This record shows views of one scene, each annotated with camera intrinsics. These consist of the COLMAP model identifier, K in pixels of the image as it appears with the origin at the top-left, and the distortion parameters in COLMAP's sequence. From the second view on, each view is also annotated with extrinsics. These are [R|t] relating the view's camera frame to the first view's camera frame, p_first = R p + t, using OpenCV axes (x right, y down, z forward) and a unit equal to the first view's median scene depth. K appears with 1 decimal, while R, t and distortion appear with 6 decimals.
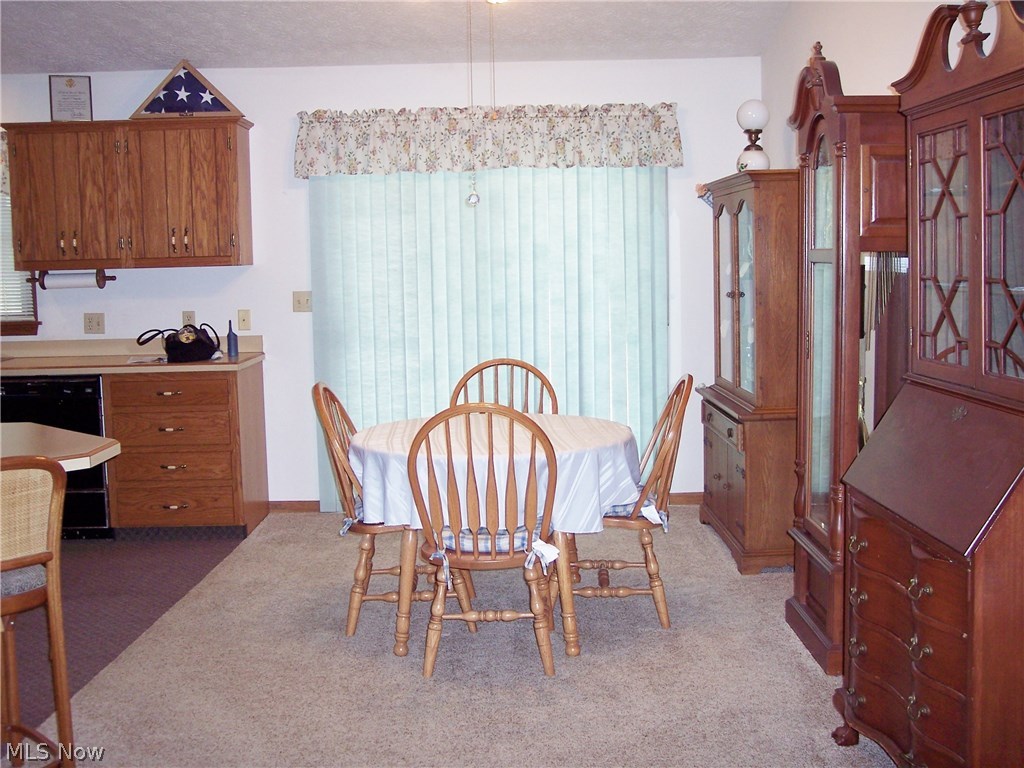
lens RADIAL K [[1171.0, 0, 527.5], [0, 1171.0, 379.4], [0, 0, 1]] dist [-0.144862, 0.222068]
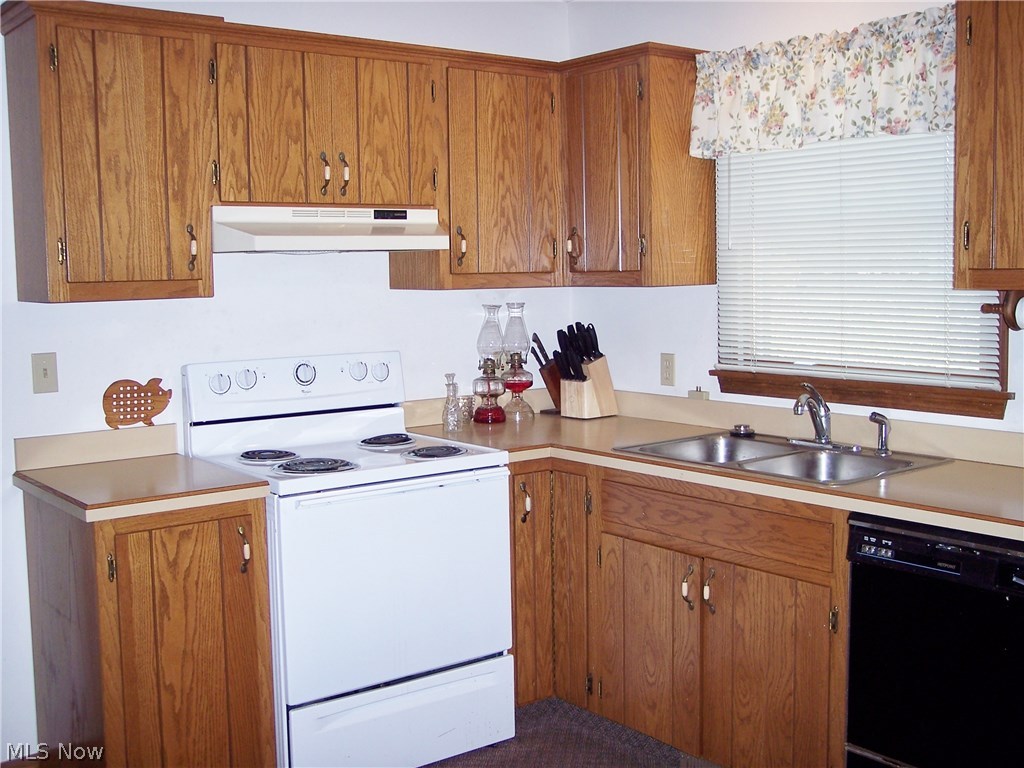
lens RADIAL K [[1171.0, 0, 527.5], [0, 1171.0, 379.4], [0, 0, 1]] dist [-0.144862, 0.222068]
pose [[0.615589, 0.085246, -0.783443, -0.181587], [-0.081849, 0.995672, 0.044026, -0.064870], [0.783805, 0.037022, 0.619902, 0.575575]]
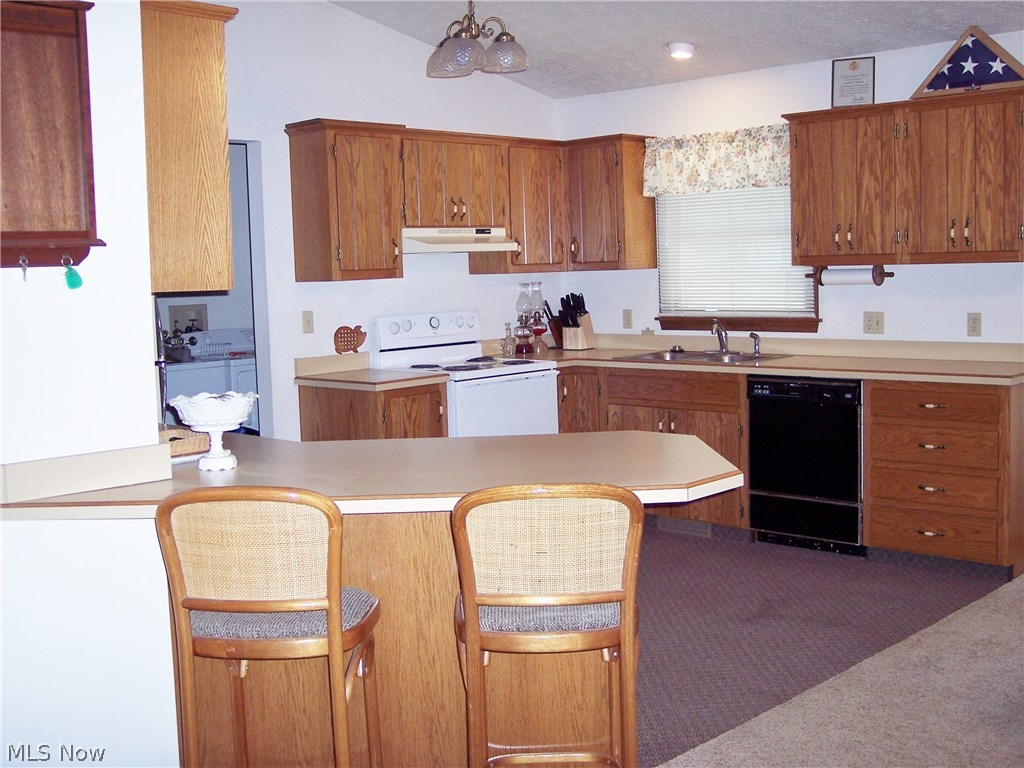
lens RADIAL K [[1171.0, 0, 527.5], [0, 1171.0, 379.4], [0, 0, 1]] dist [-0.144862, 0.222068]
pose [[0.725942, 0.064026, -0.684769, 0.068356], [-0.056354, 0.997847, 0.033557, -0.019910], [0.685443, 0.014229, 0.727987, 0.138194]]
